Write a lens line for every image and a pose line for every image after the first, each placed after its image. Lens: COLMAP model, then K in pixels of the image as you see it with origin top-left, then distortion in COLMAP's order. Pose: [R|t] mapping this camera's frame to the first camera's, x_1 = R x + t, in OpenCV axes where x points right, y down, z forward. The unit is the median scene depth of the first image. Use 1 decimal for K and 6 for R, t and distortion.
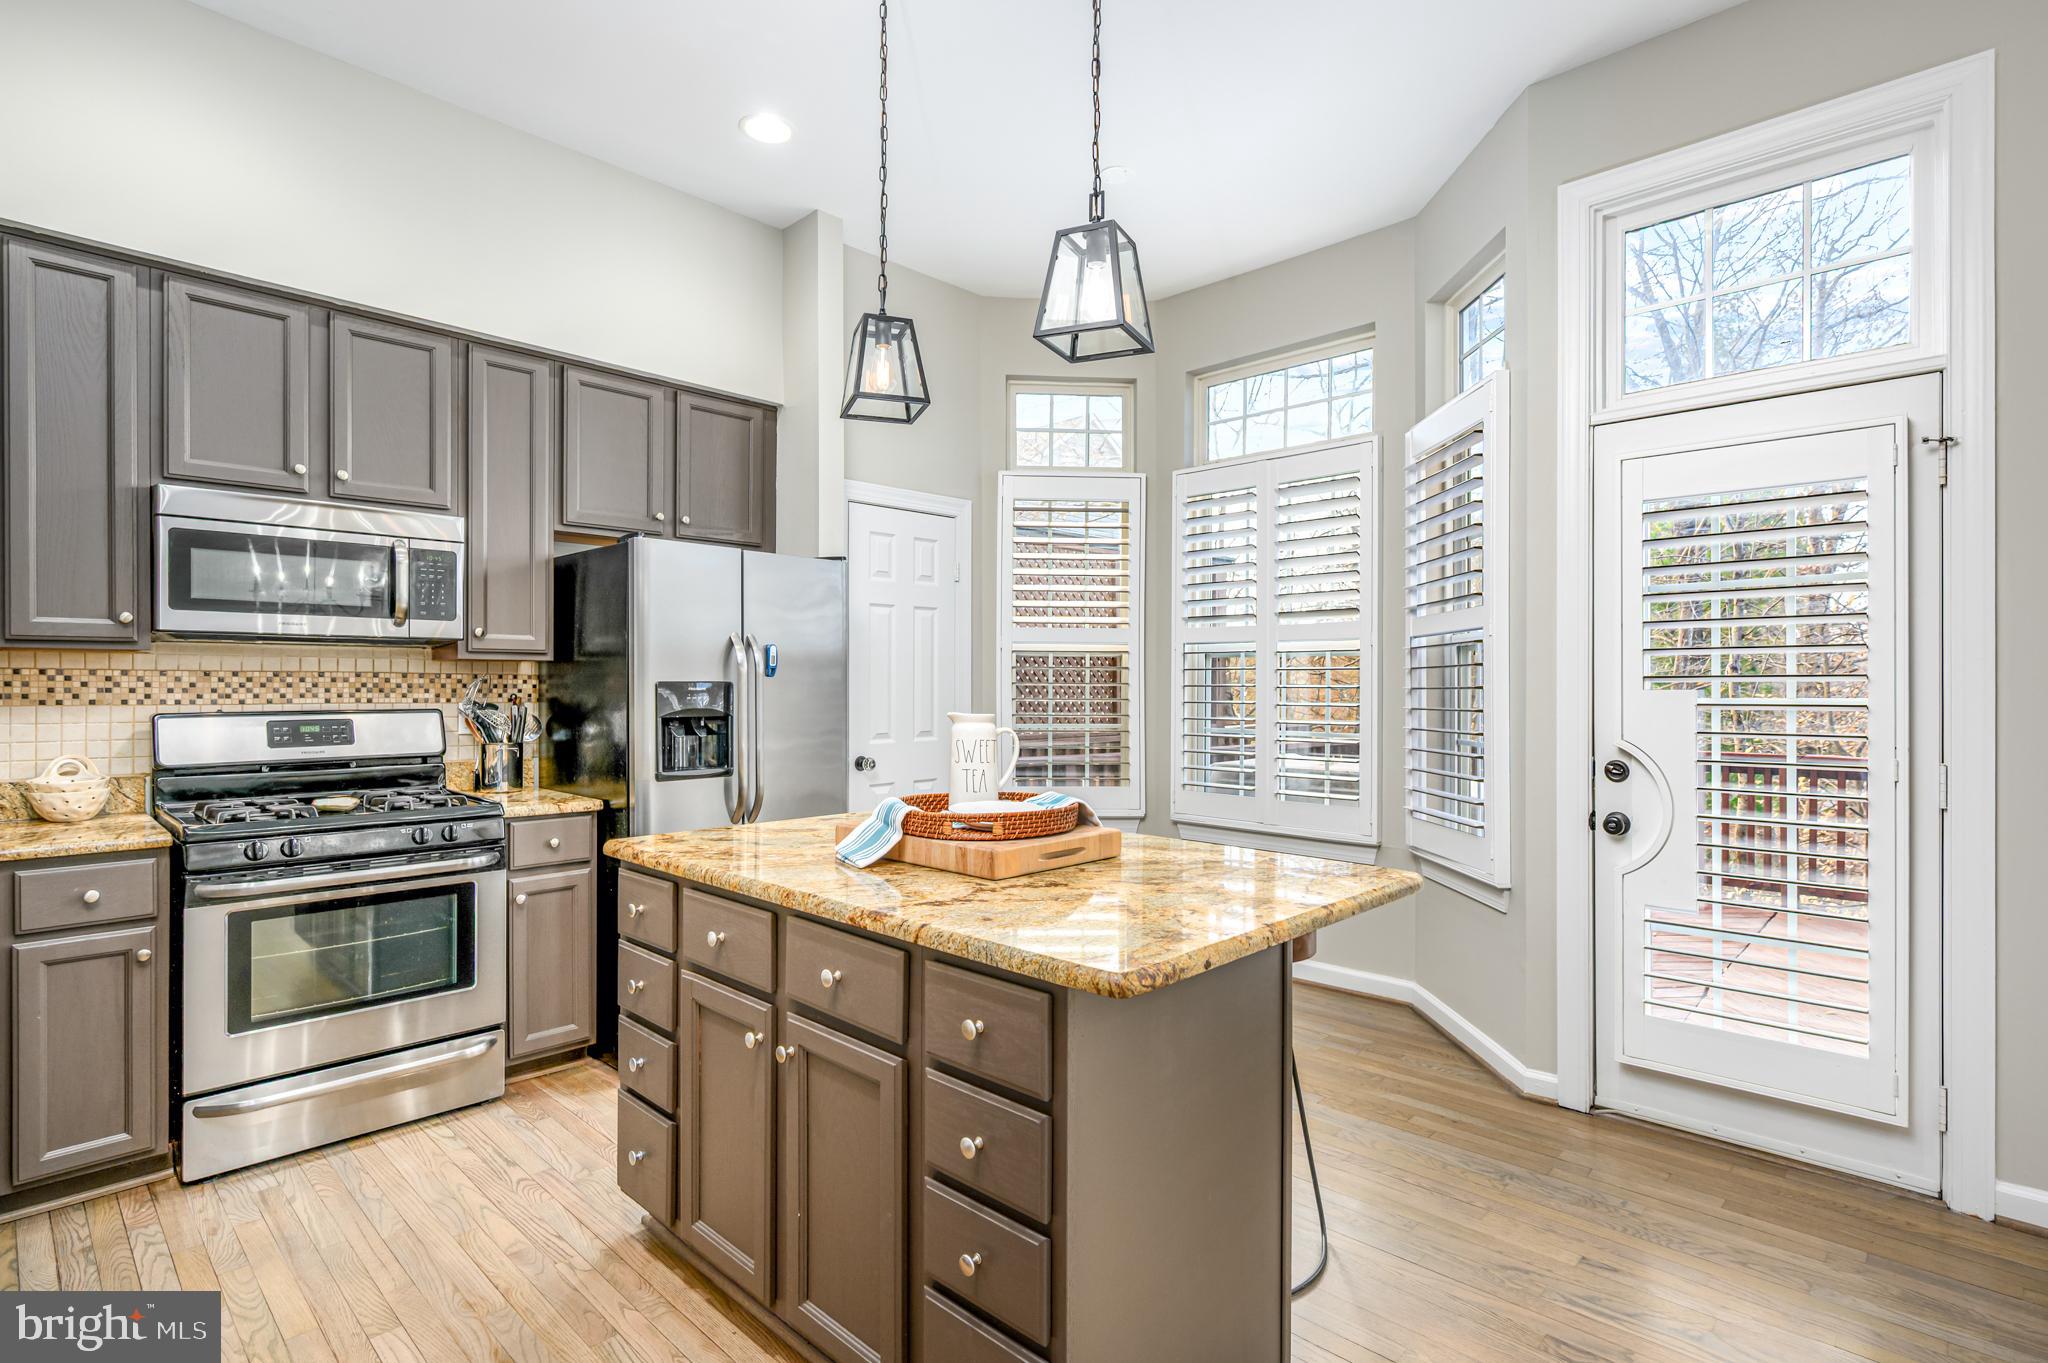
lens RADIAL K [[1008.5, 0, 1019.4], [0, 1008.5, 683.4], [0, 0, 1]] dist [-0.002919, 0.002304]
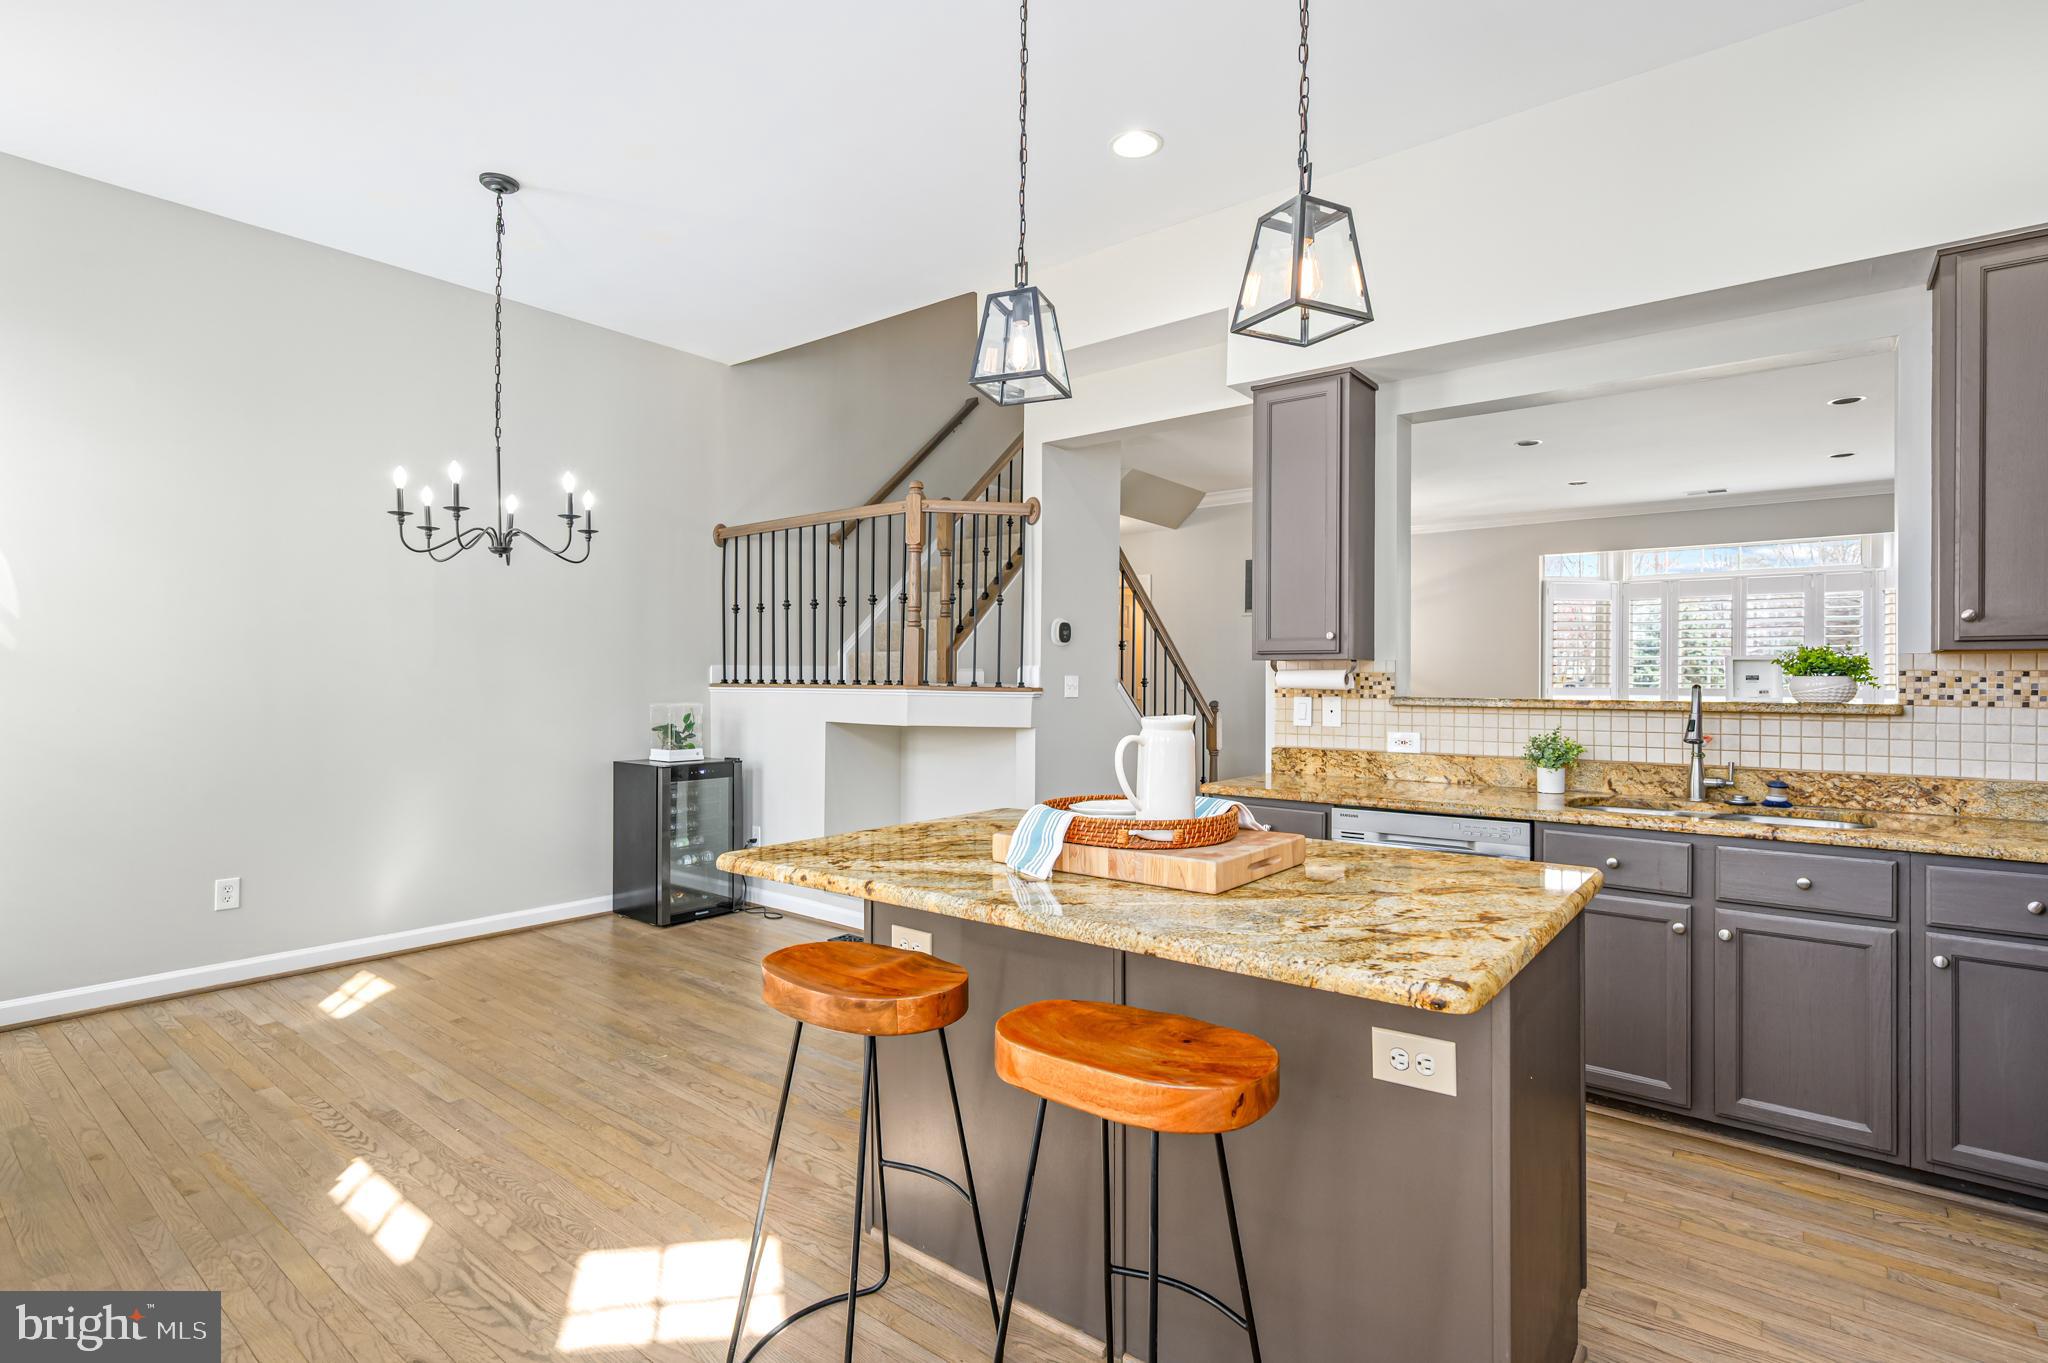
lens RADIAL K [[1008.5, 0, 1024.4], [0, 1008.5, 679.2], [0, 0, 1]] dist [-0.002919, 0.002304]
pose [[-0.996298, -0.004998, -0.085826, 0.192612], [-0.005010, 0.999987, -0.000075, 0.000127], [0.085825, 0.000355, -0.996310, 1.924109]]
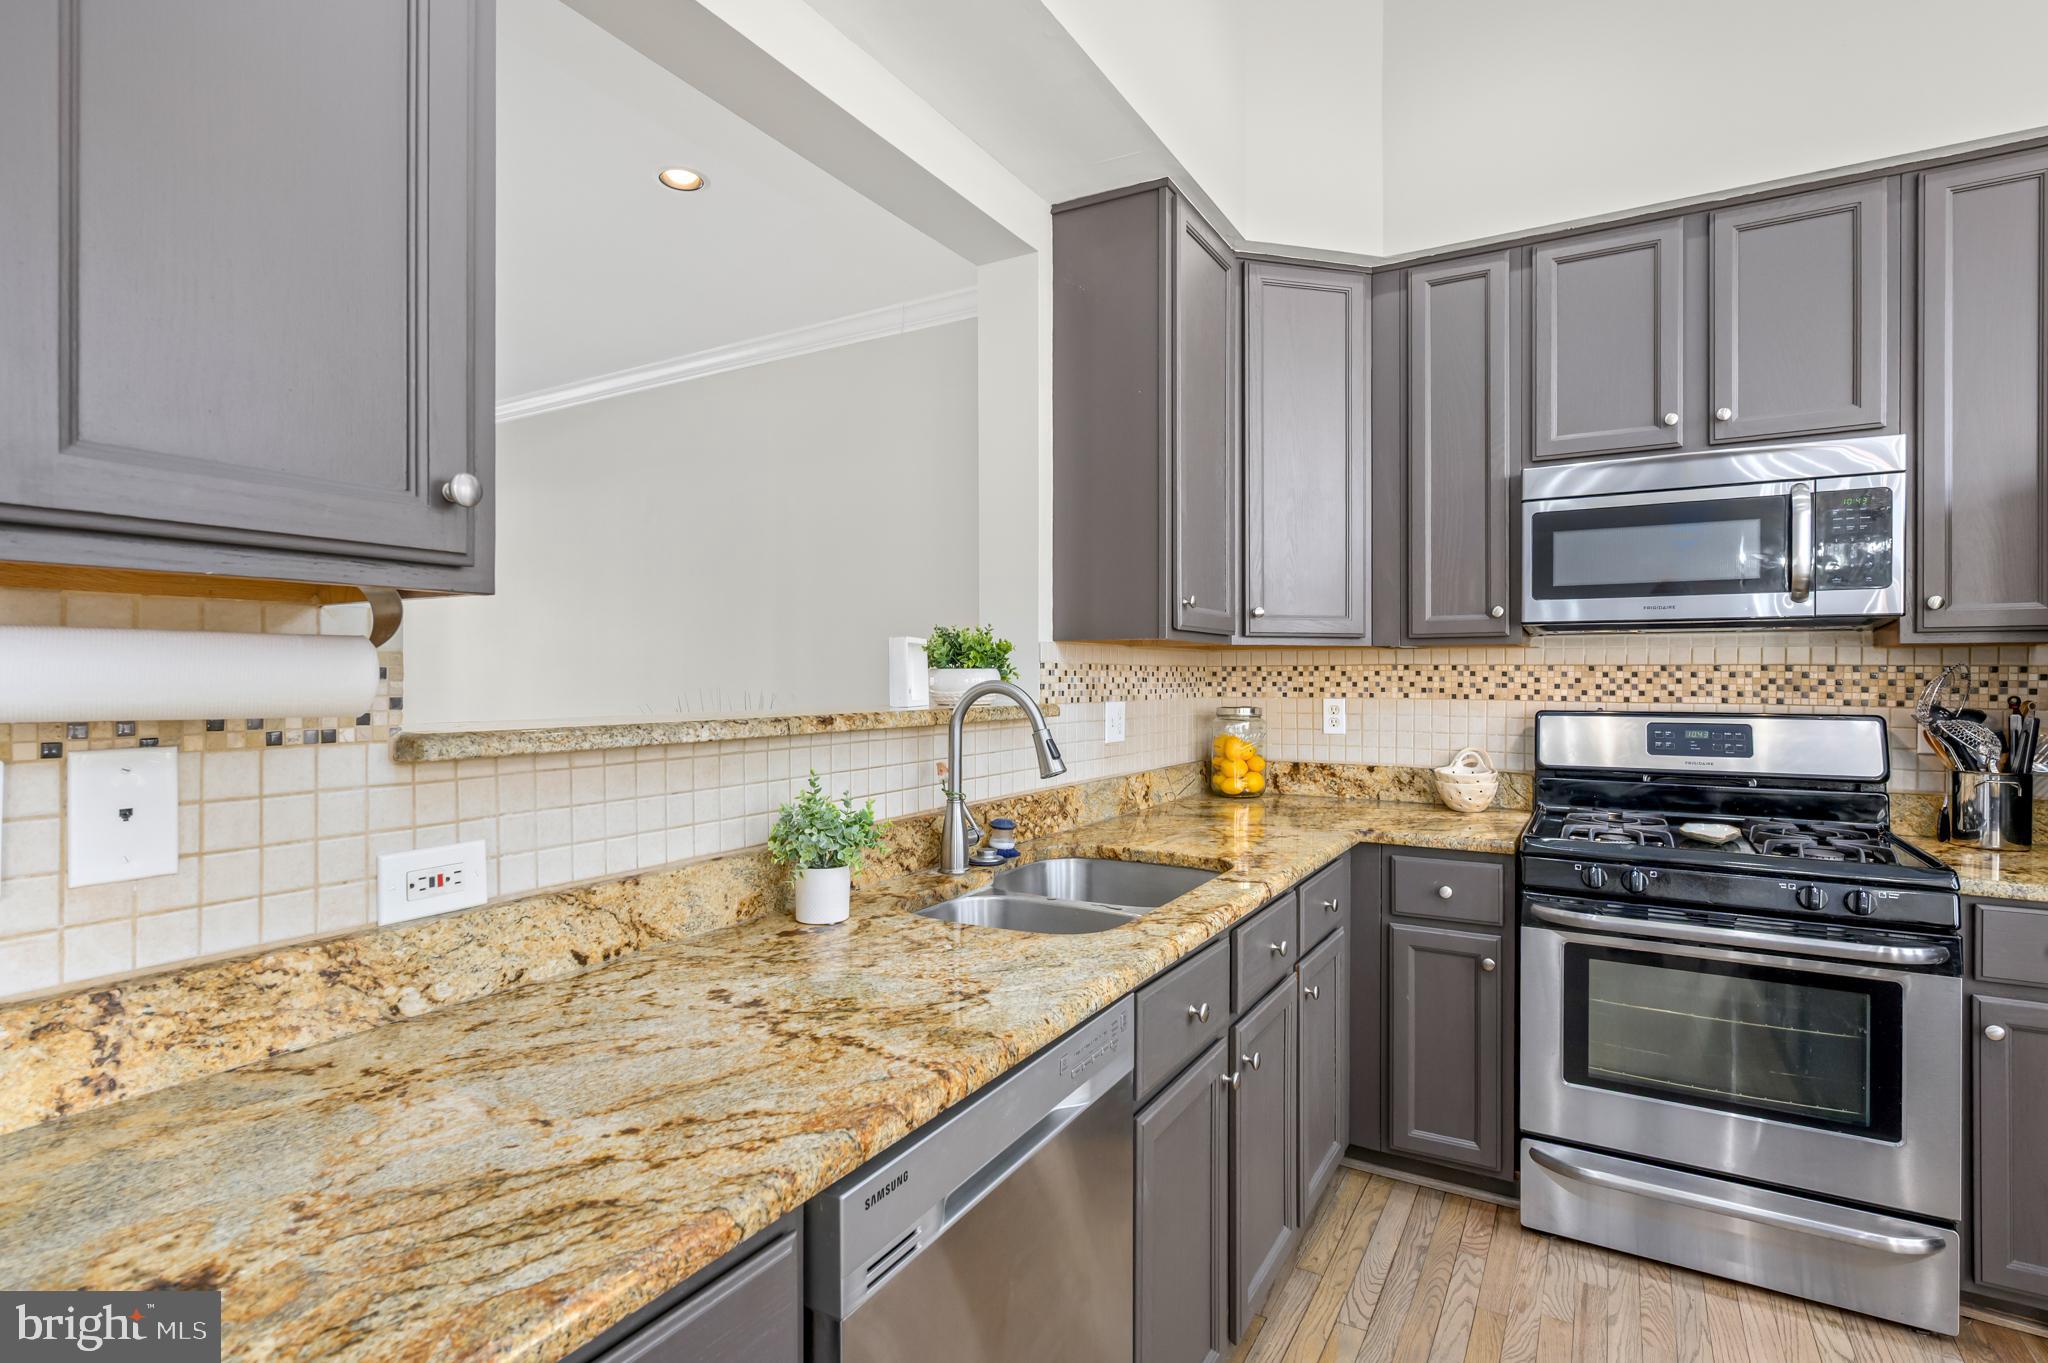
lens RADIAL K [[1008.5, 0, 1015.8], [0, 1008.5, 671.9], [0, 0, 1]] dist [-0.002919, 0.002304]
pose [[0.231881, -0.003277, -0.972739, -0.036997], [-0.000133, 0.999994, -0.003400, -0.003024], [0.972744, 0.000918, 0.231880, 0.284342]]
